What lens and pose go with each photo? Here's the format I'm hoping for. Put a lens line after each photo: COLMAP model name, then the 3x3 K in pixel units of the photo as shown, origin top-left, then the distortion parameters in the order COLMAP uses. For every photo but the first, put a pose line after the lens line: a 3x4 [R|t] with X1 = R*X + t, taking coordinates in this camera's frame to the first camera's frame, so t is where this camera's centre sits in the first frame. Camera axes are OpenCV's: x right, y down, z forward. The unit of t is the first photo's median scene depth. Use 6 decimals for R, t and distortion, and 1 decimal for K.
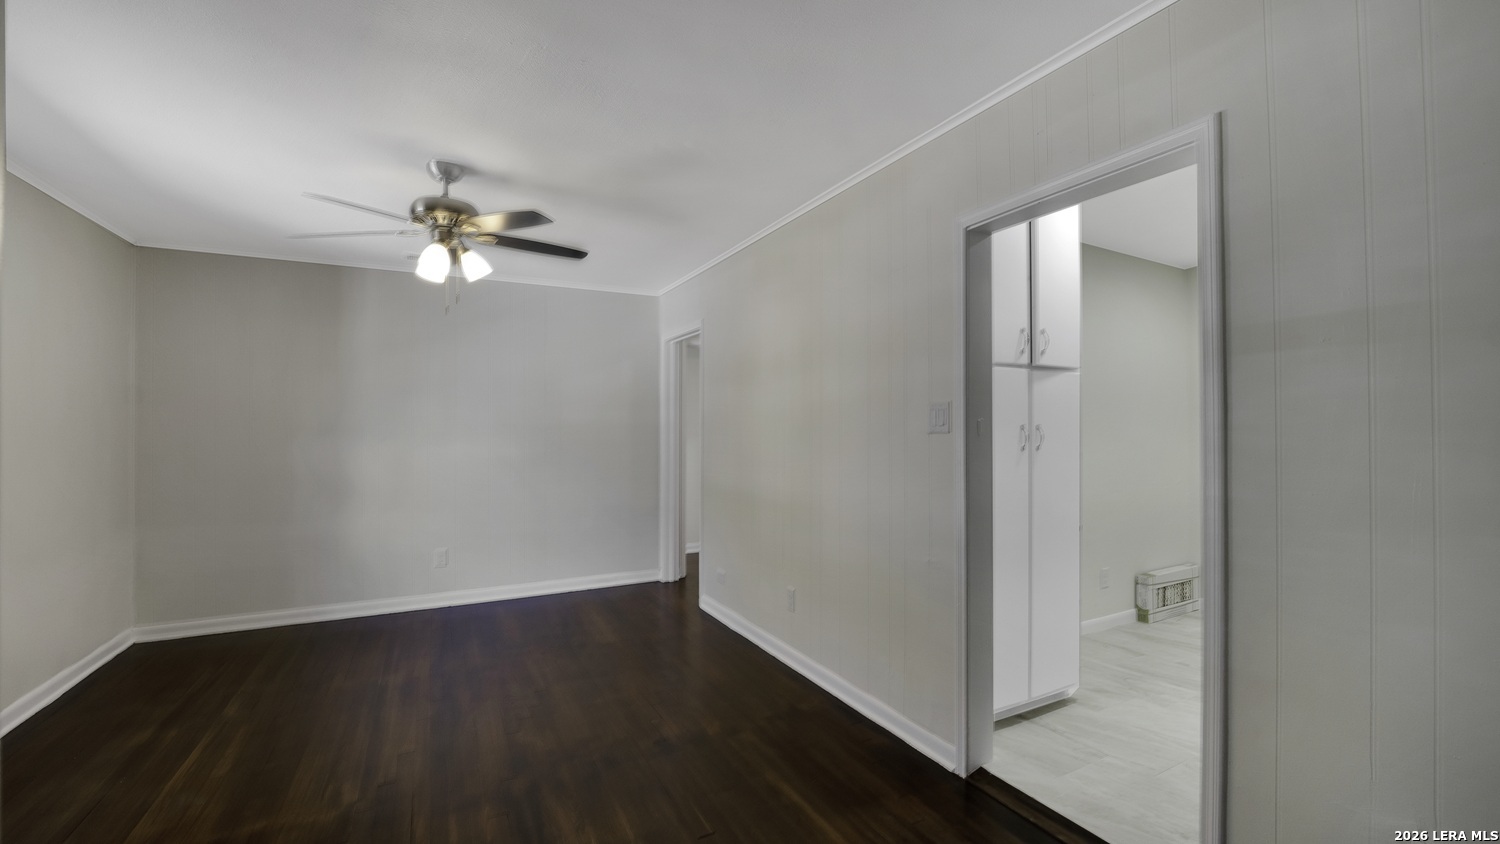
lens RADIAL K [[623.2, 0, 763.1], [0, 623.2, 433.5], [0, 0, 1]] dist [-0.016810, 0.000046]
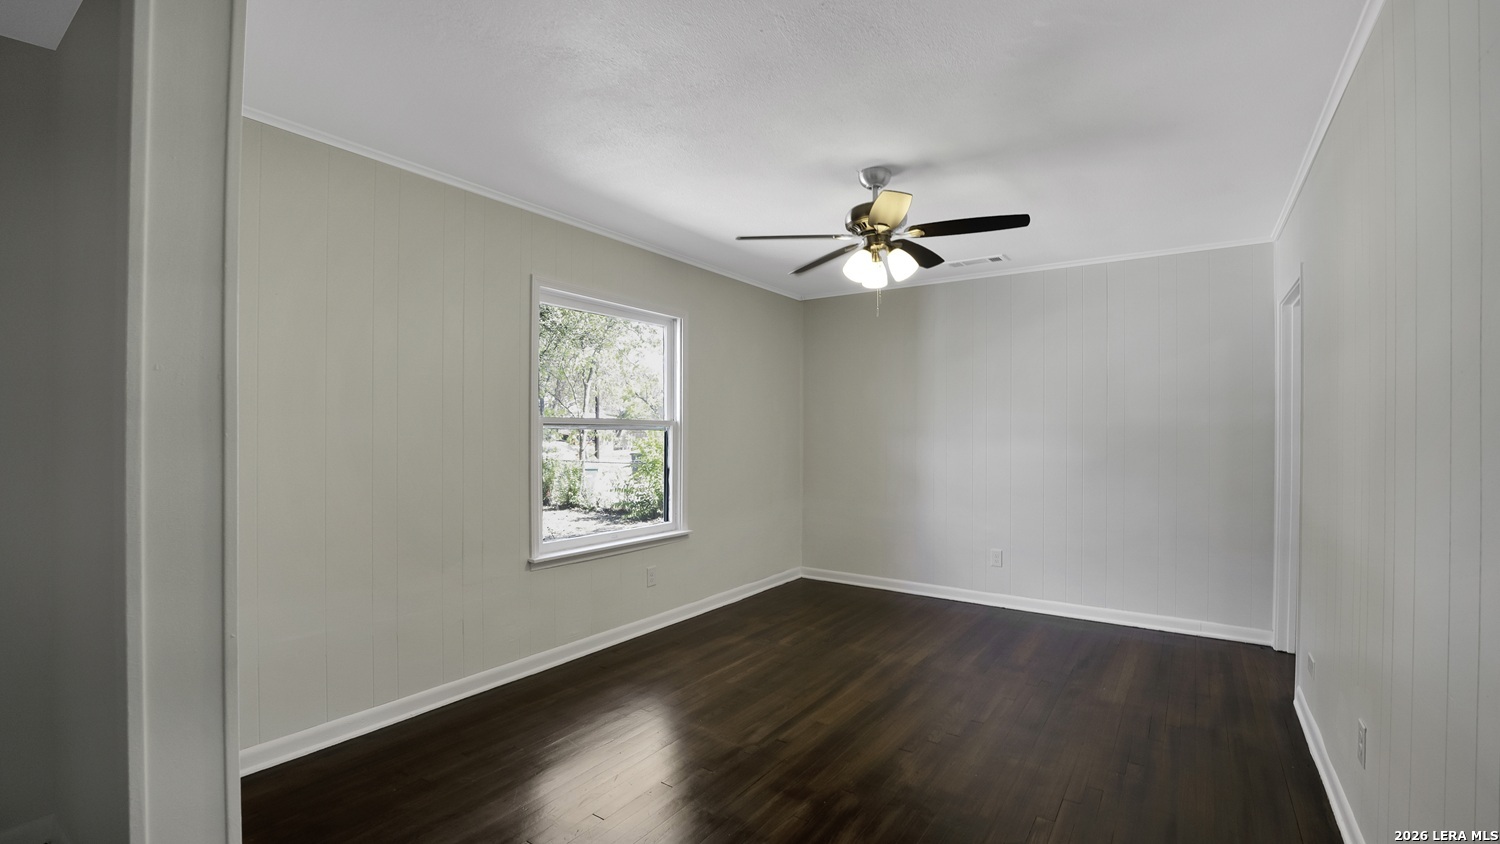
lens RADIAL K [[623.2, 0, 762.5], [0, 623.2, 423.5], [0, 0, 1]] dist [-0.016810, 0.000046]
pose [[0.503096, 0.001984, -0.864228, 0.230217], [-0.016830, 0.999830, -0.007502, -0.001511], [0.864067, 0.018319, 0.503044, 0.256861]]
